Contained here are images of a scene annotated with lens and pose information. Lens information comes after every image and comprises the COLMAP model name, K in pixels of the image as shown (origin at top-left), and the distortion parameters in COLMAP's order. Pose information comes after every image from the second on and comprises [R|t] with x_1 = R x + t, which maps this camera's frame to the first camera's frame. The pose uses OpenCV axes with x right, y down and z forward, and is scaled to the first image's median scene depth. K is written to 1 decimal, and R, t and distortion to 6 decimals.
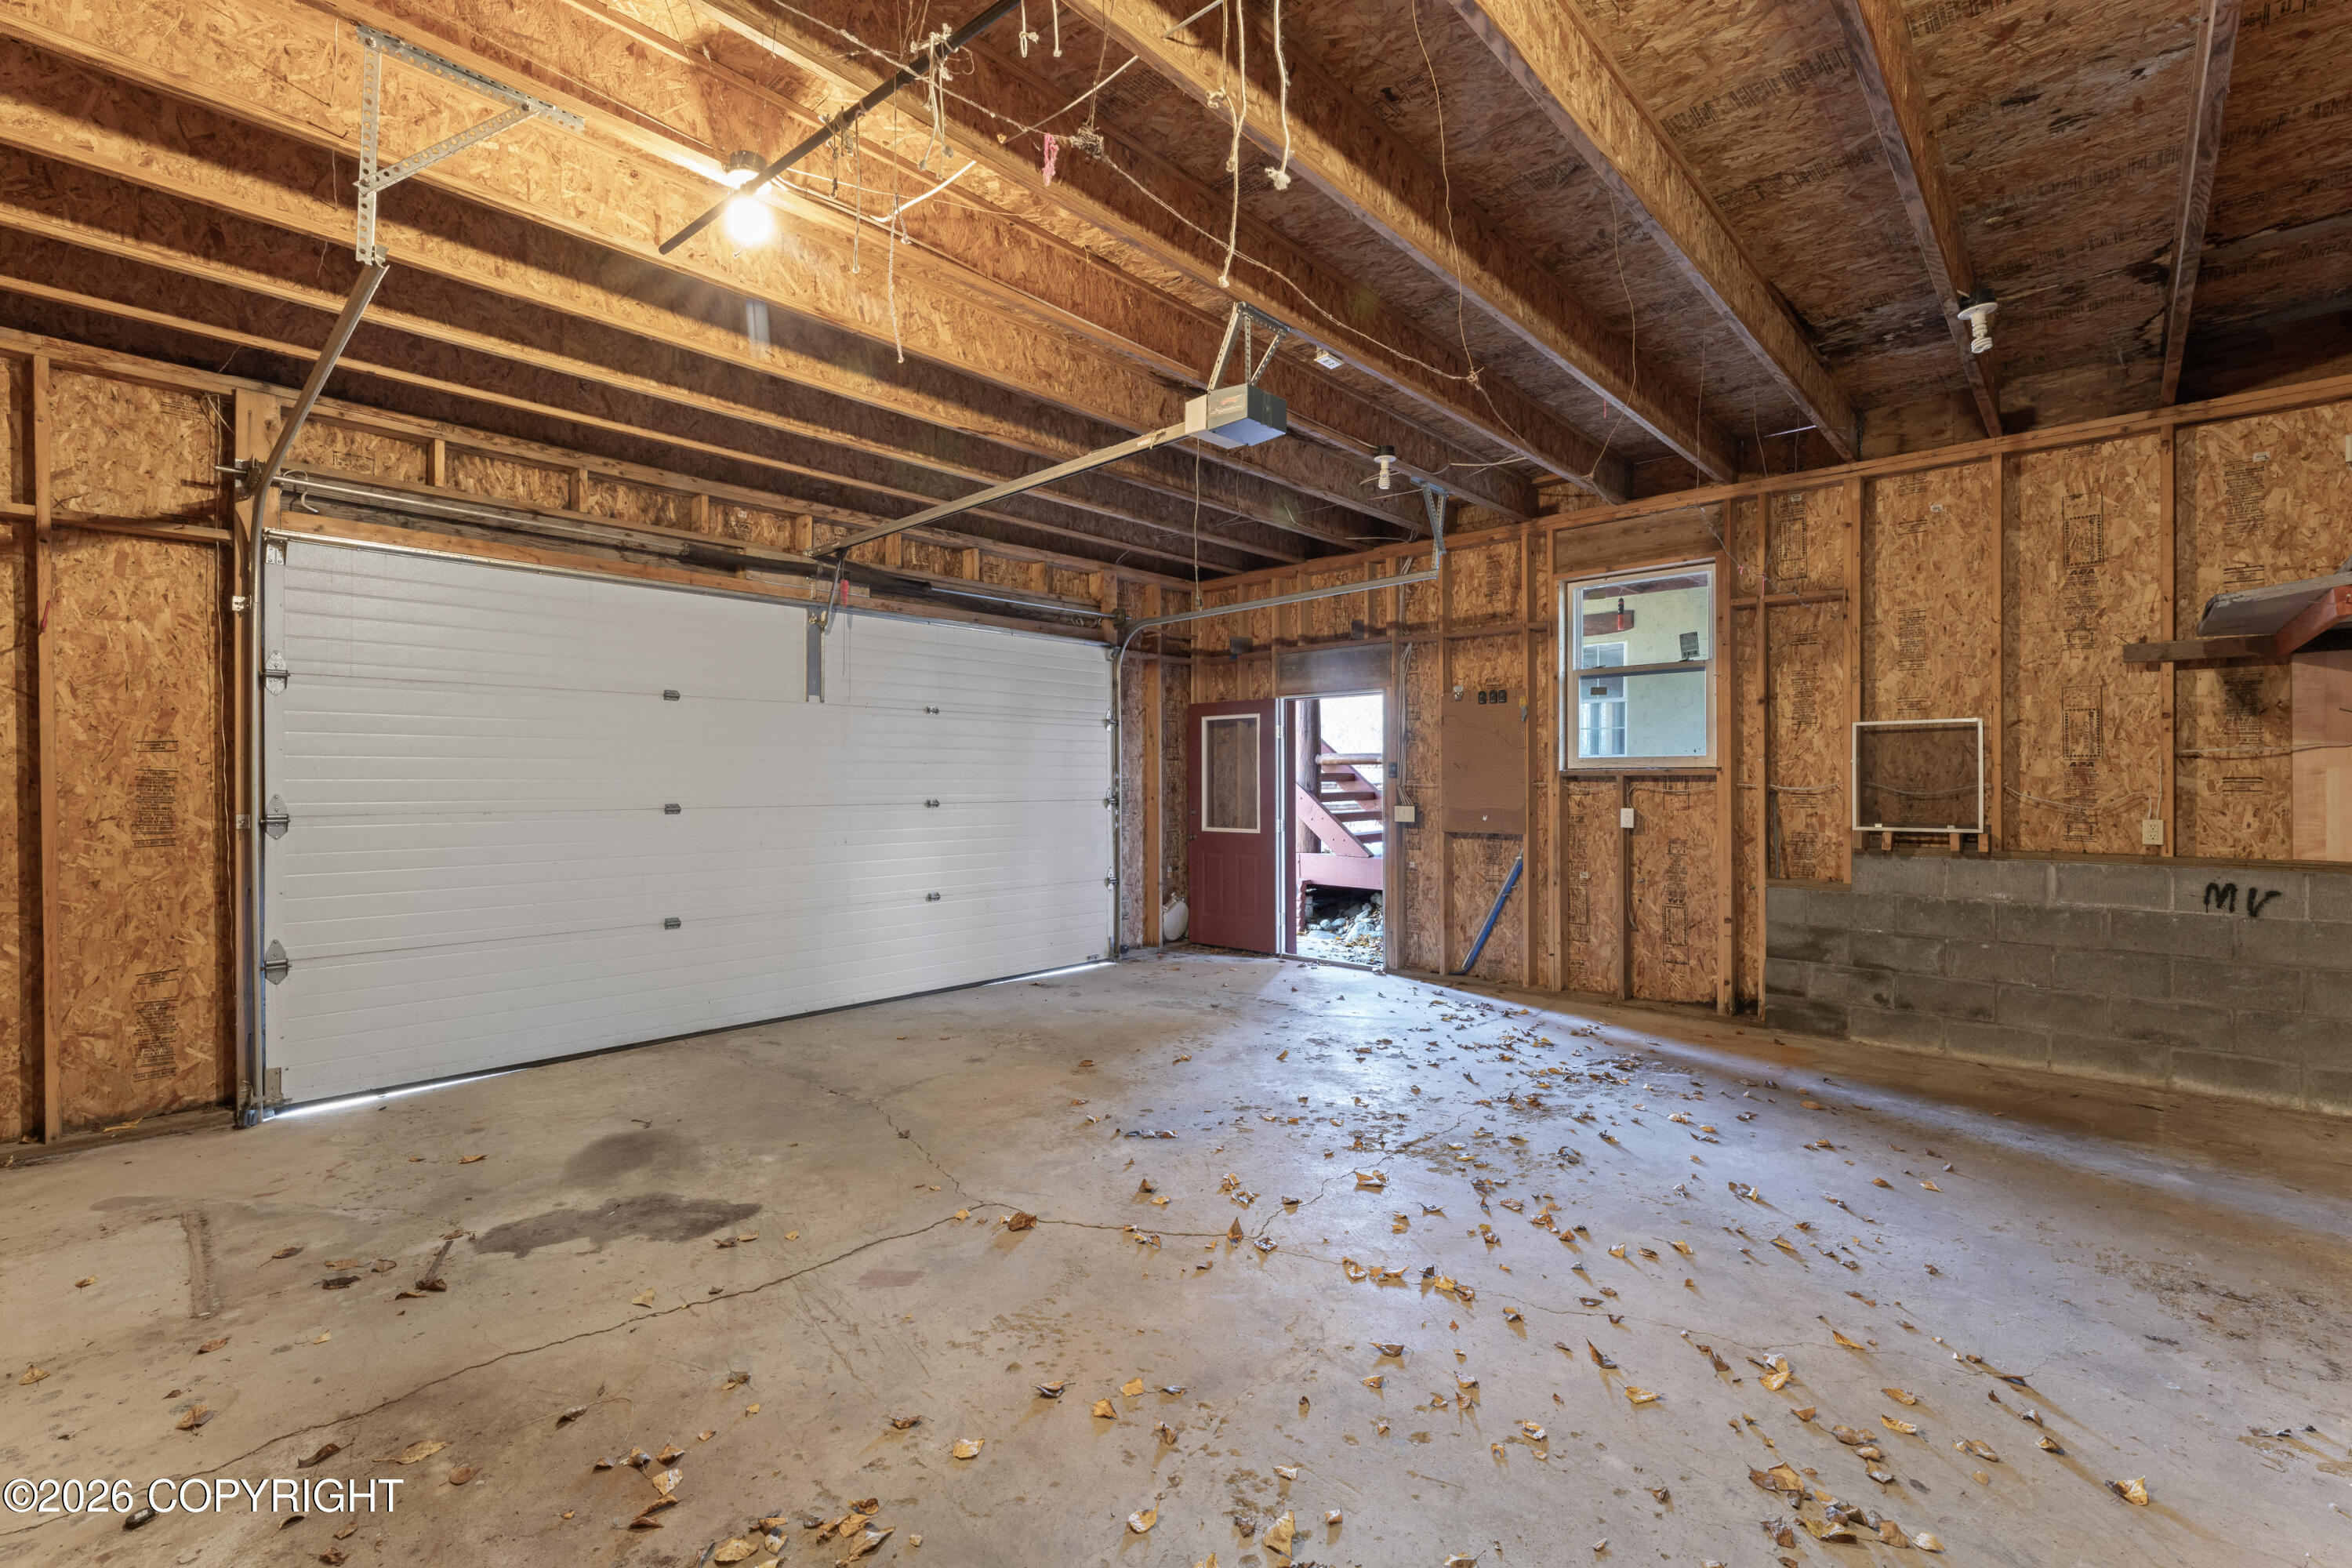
lens RADIAL K [[1009.6, 0, 1174.8], [0, 1009.6, 782.2], [0, 0, 1]] dist [0.000256, -0.000011]
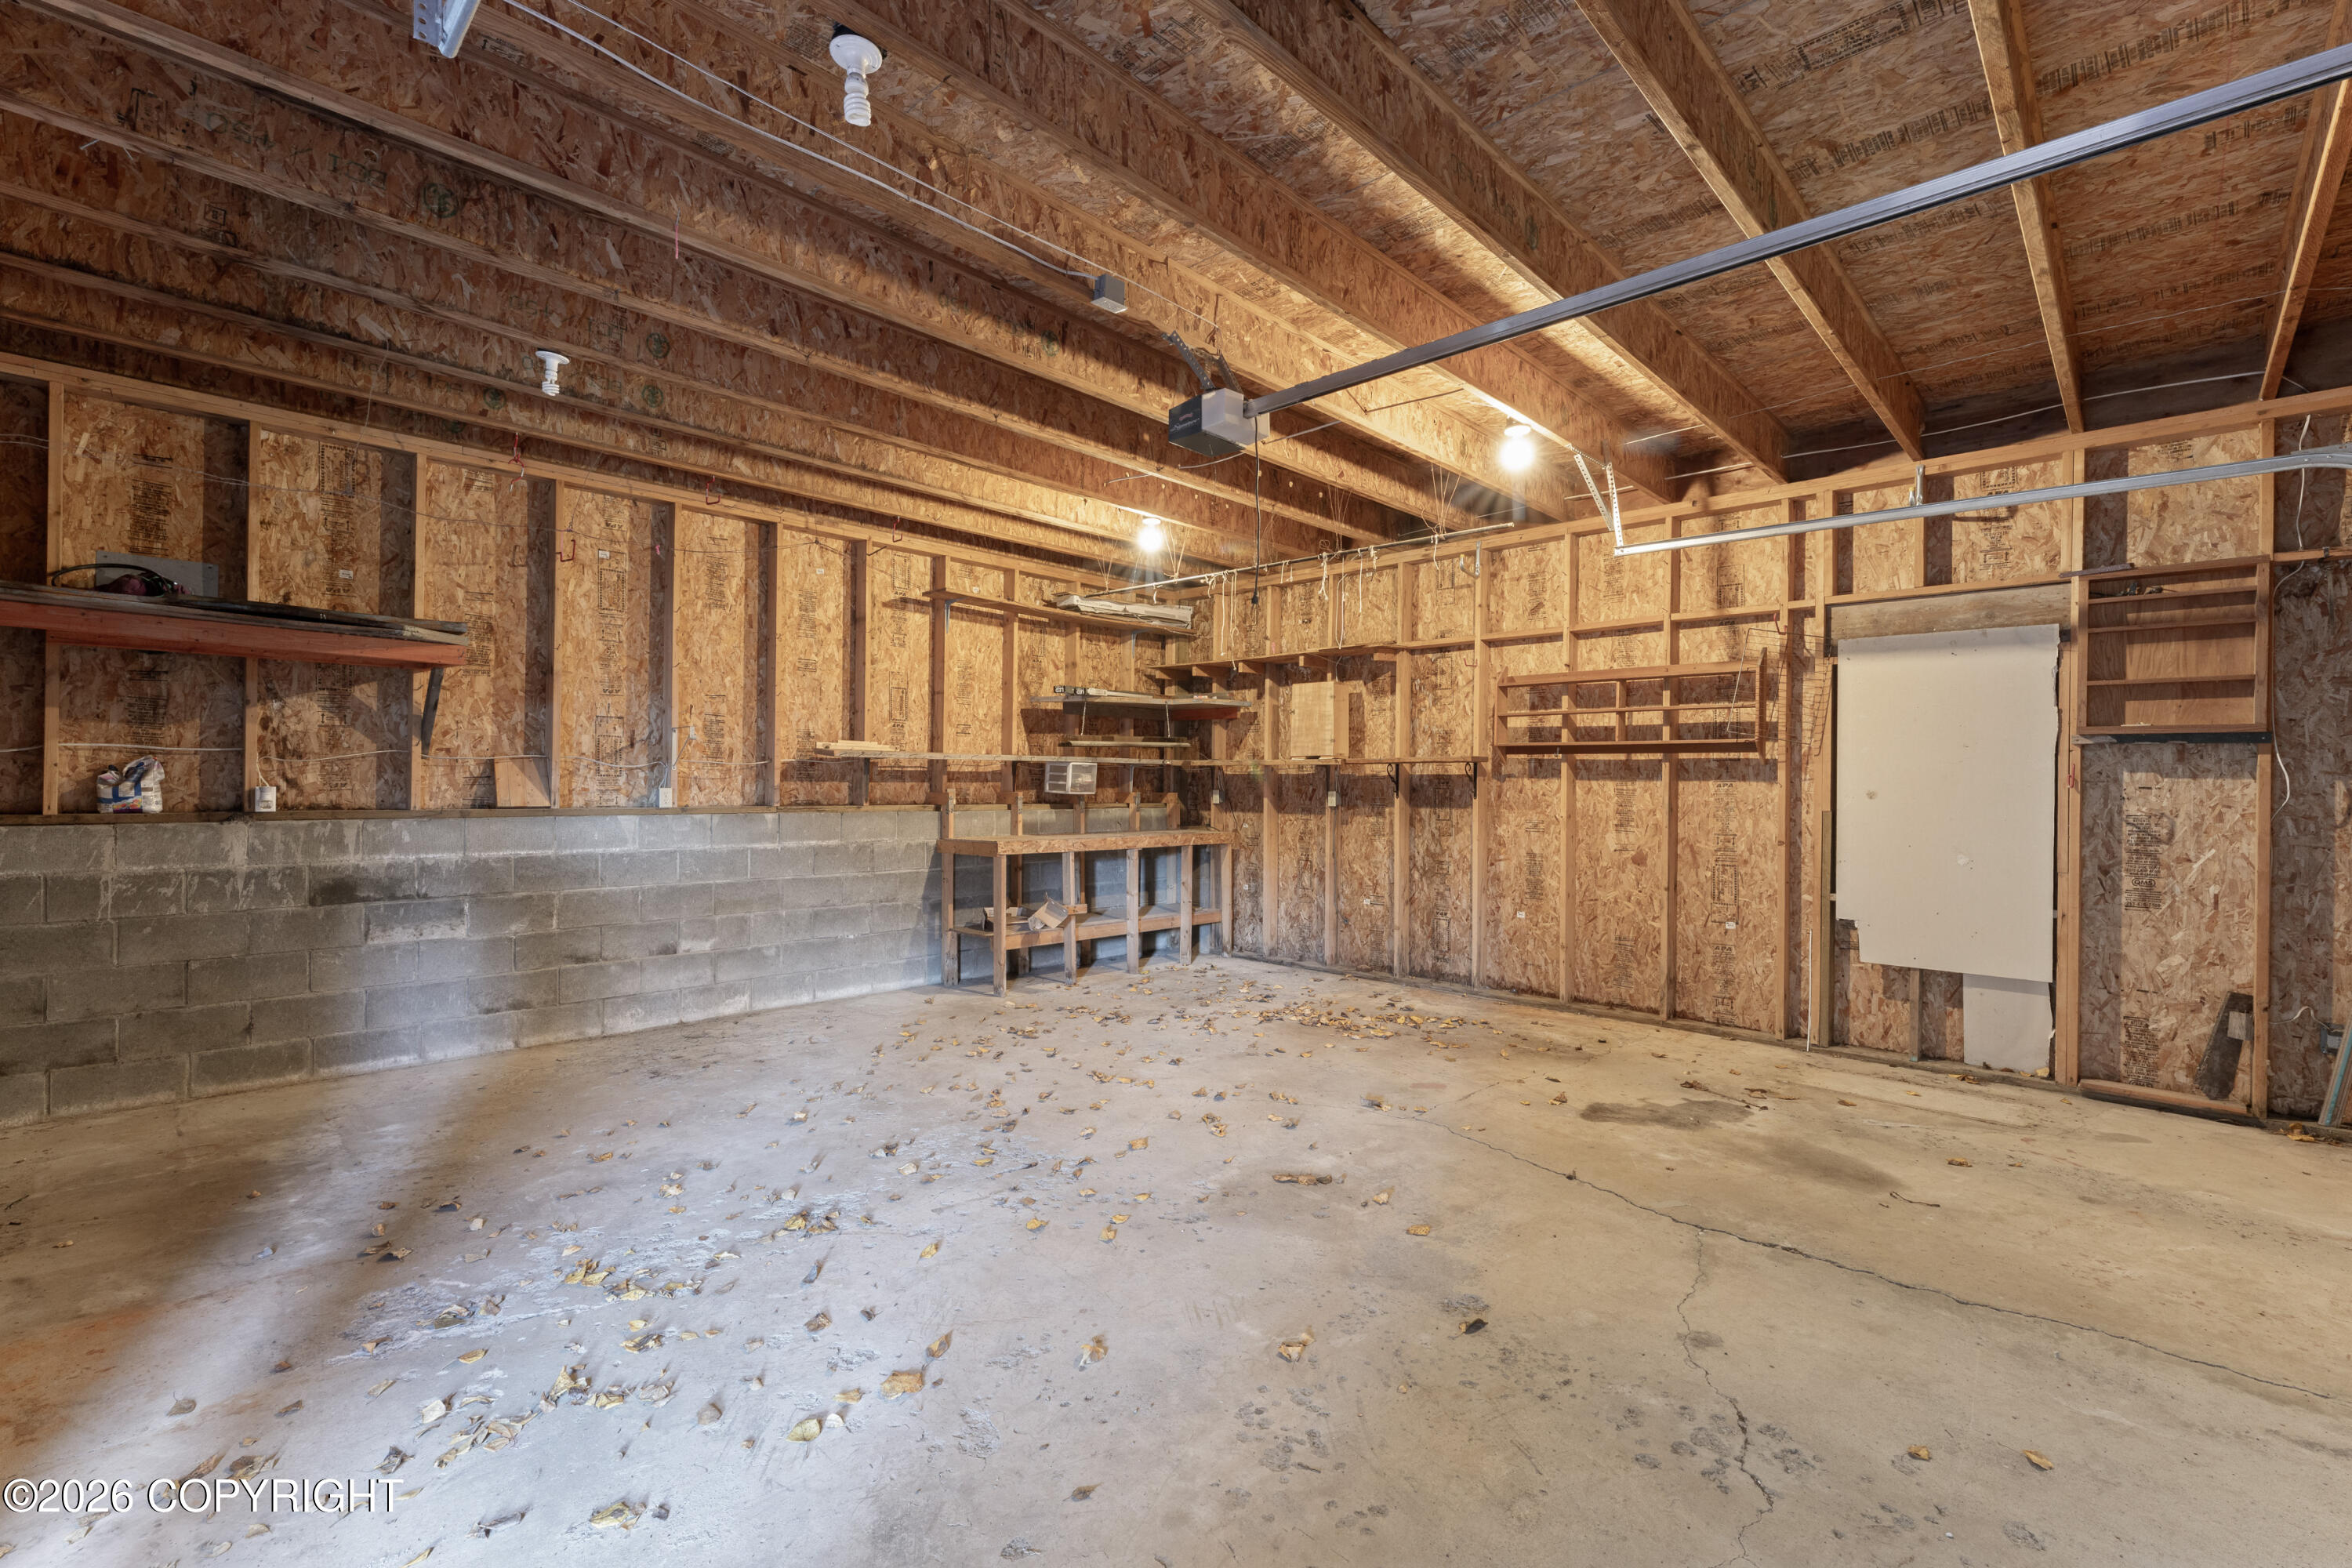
lens RADIAL K [[1009.6, 0, 1177.1], [0, 1009.6, 780.3], [0, 0, 1]] dist [0.000256, -0.000011]
pose [[-0.999810, -0.008272, 0.017671, 0.086246], [-0.008261, 0.999966, 0.000713, -0.008358], [-0.017677, 0.000567, -0.999844, 2.155803]]
